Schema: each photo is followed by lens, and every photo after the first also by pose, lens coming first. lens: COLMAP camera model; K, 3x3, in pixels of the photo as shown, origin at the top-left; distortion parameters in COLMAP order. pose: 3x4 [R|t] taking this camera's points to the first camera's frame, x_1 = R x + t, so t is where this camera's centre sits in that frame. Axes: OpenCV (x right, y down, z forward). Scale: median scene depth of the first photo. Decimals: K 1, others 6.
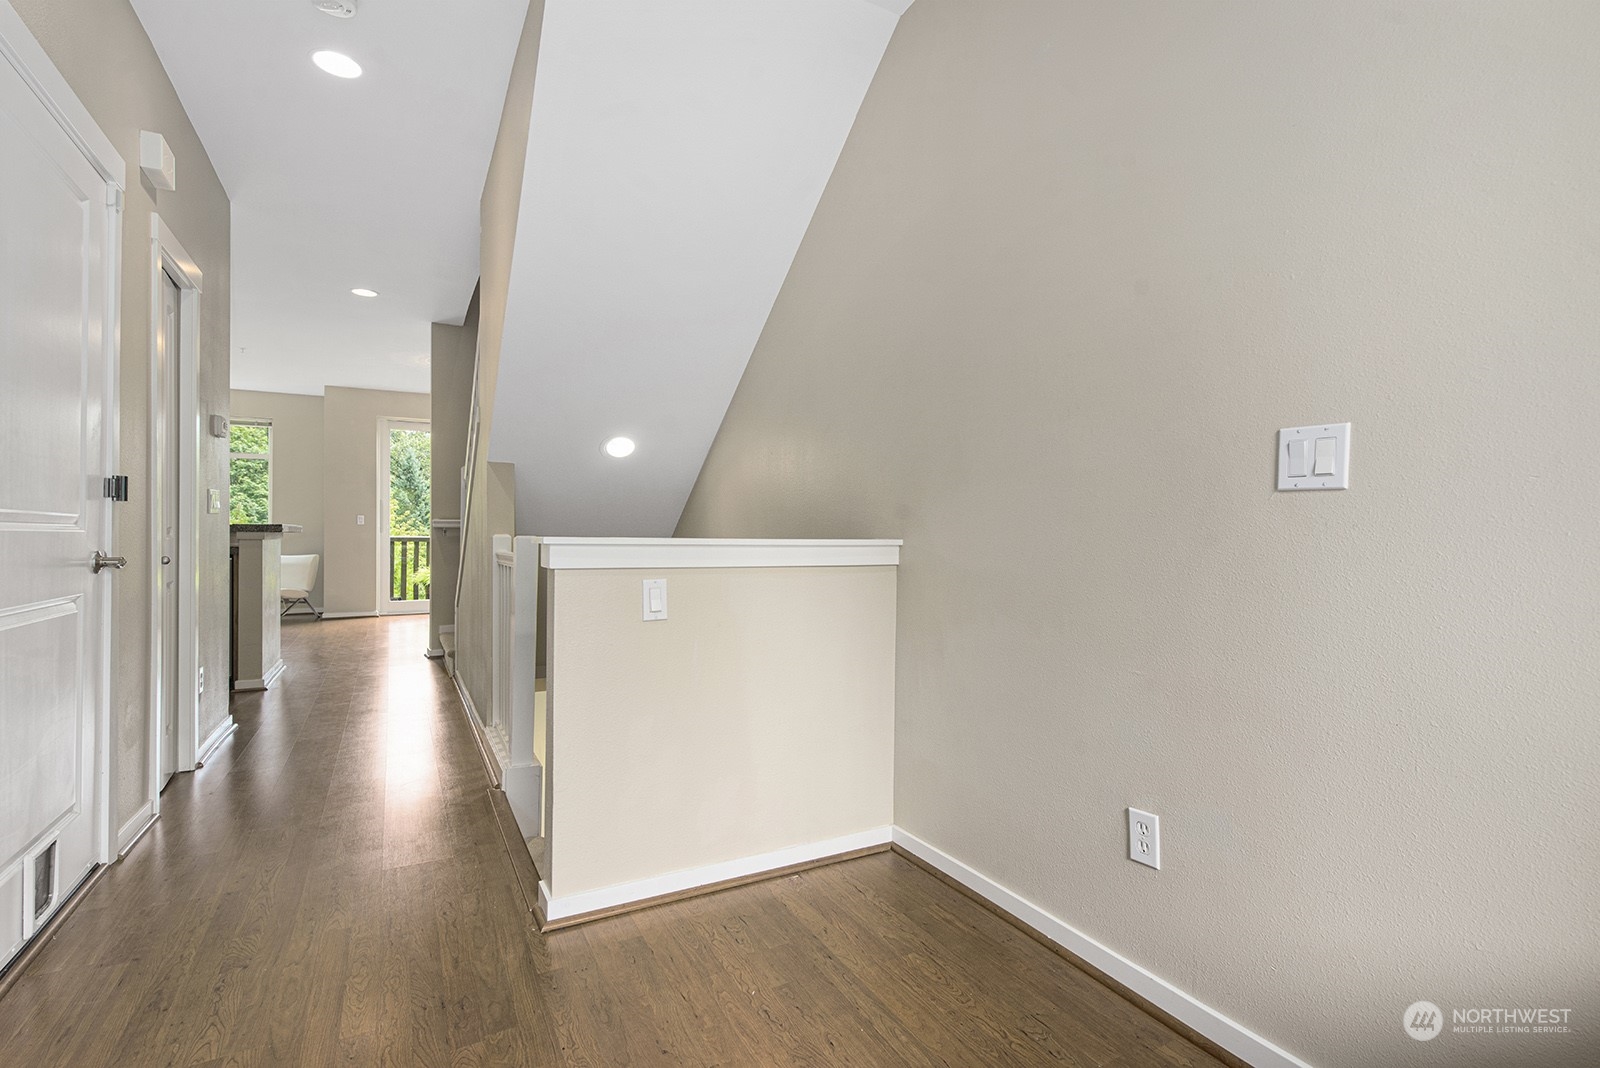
lens RADIAL K [[756.3, 0, 815.4], [0, 756.3, 529.6], [0, 0, 1]] dist [0.002172, -0.000403]
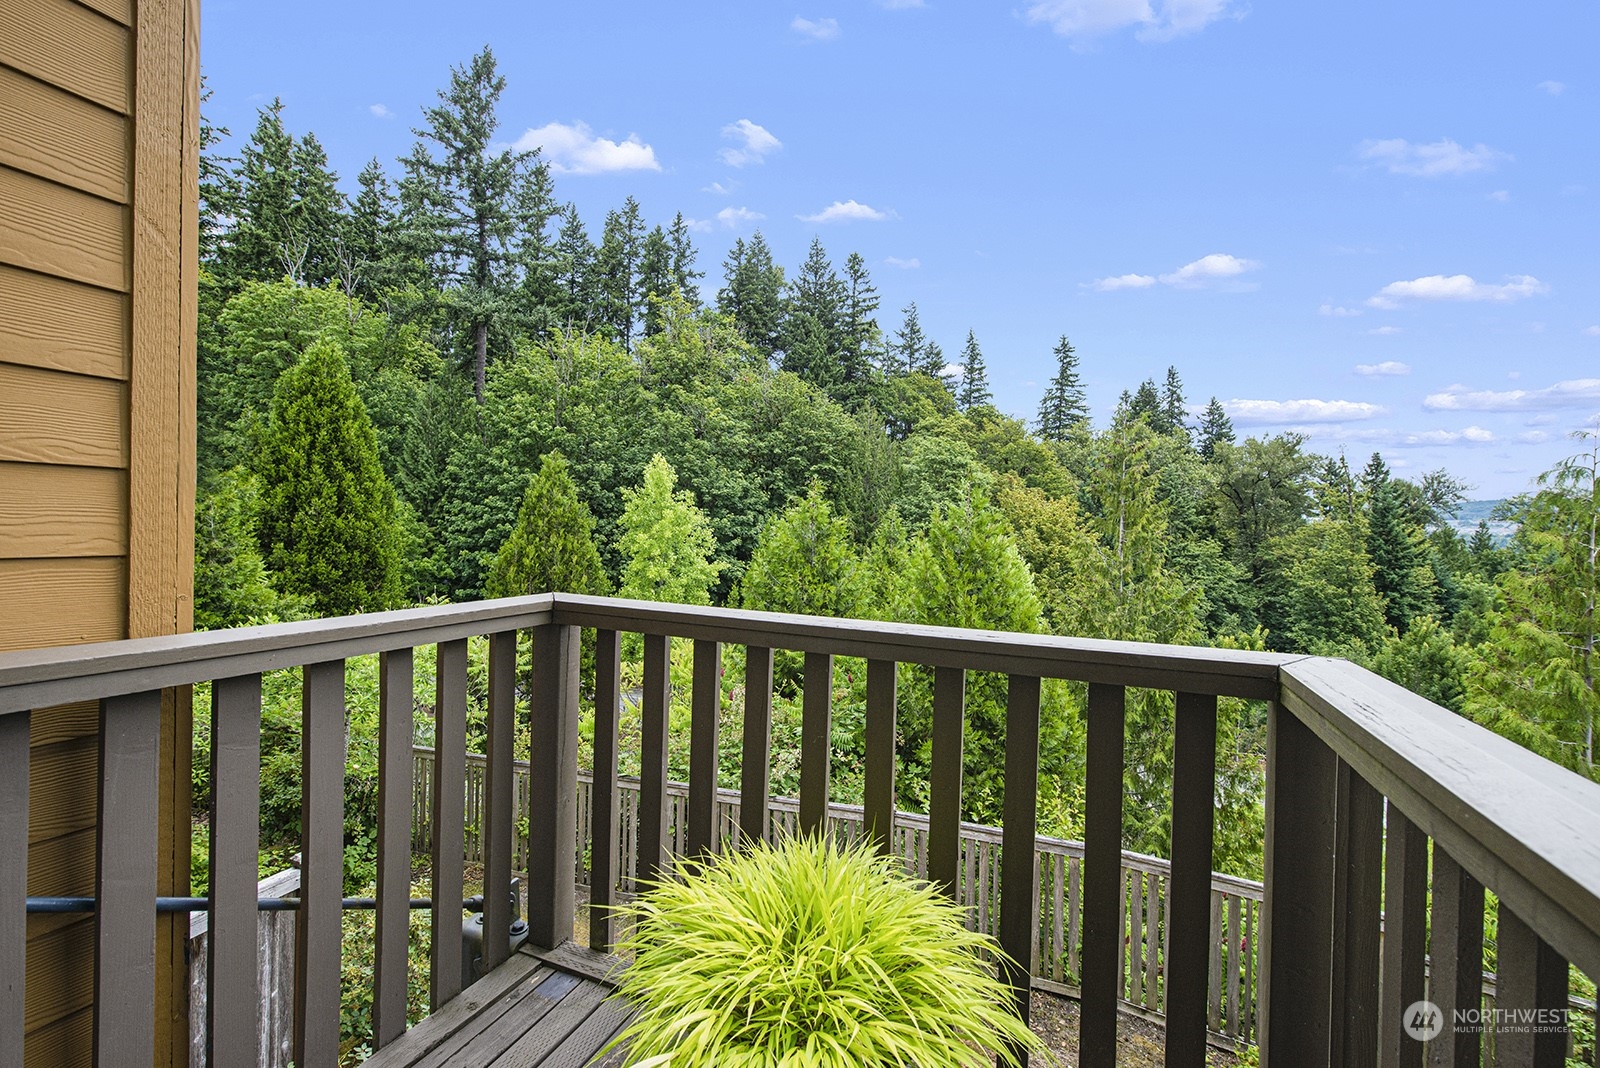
lens RADIAL K [[673.9, 0, 798.8], [0, 673.9, 539.3], [0, 0, 1]] dist [0.011808, -0.000511]
pose [[0.615009, 0.024370, -0.788143, -0.420457], [-0.013651, 0.999702, 0.020259, -0.011222], [0.788402, -0.001700, 0.615158, 0.956809]]
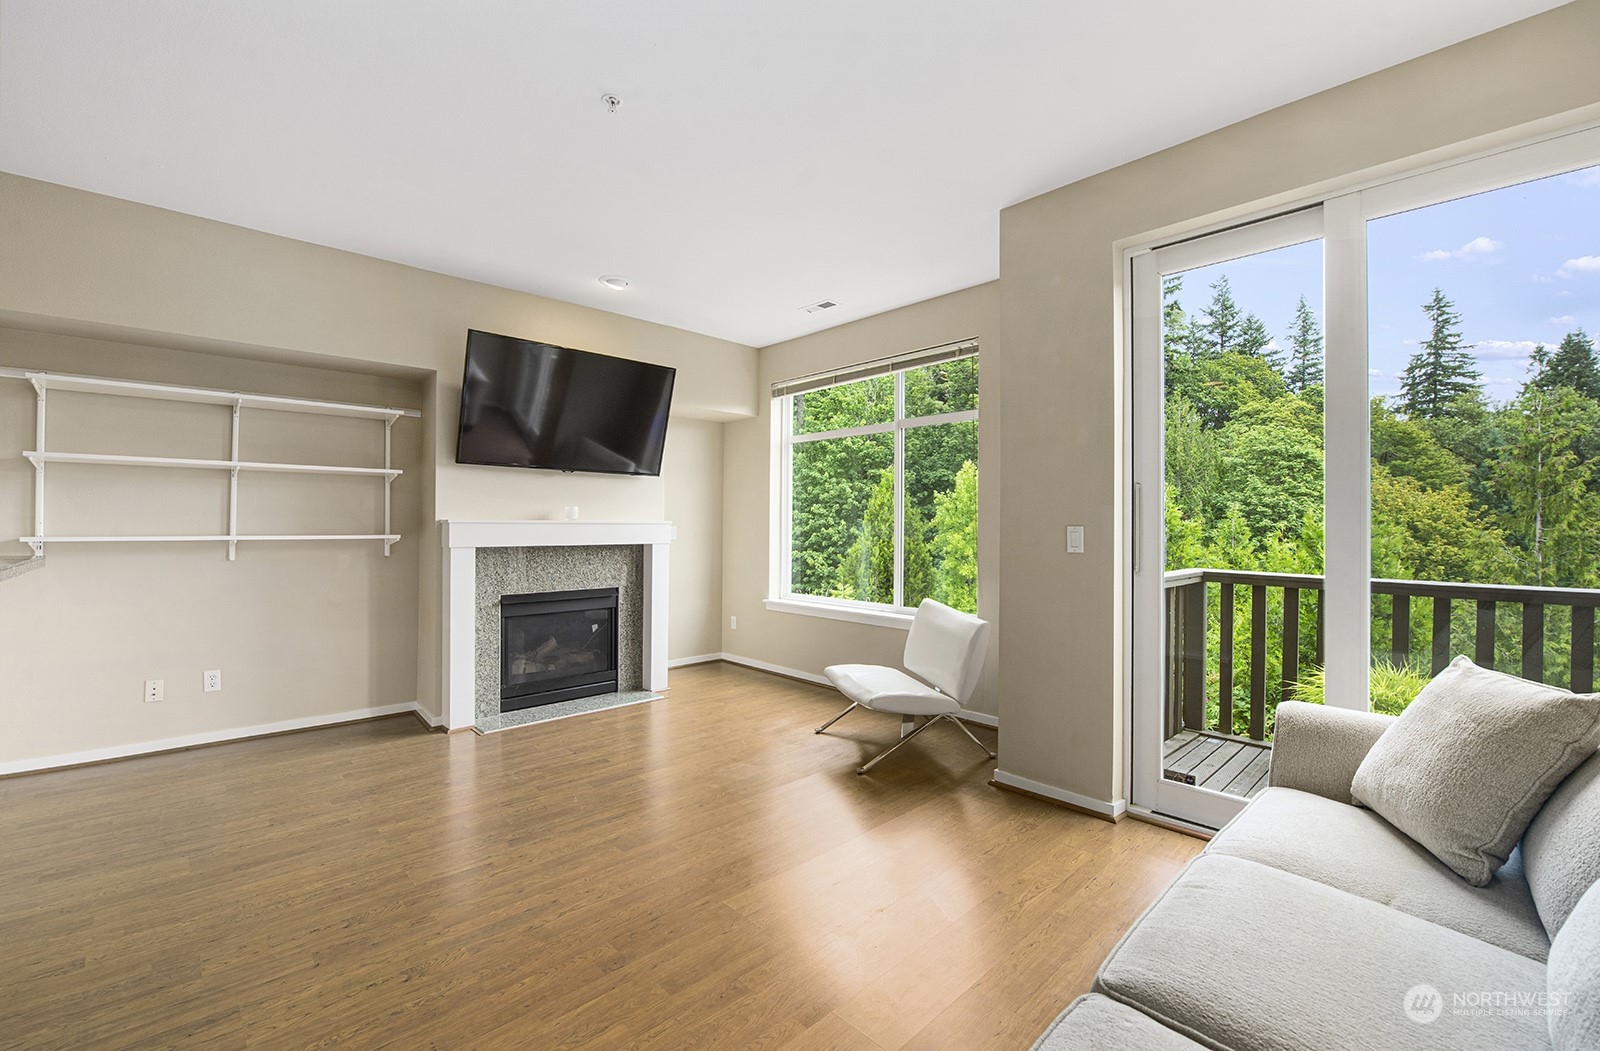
lens RADIAL K [[662.7, 0, 800.0], [0, 662.7, 525.5], [0, 0, 1]] dist [-0.018002, -0.000544]
pose [[0.253525, 0.000155, -0.967329, -0.279030], [0.000197, 1.000000, 0.000212, -0.016475], [0.967329, -0.000245, 0.253525, 0.671826]]
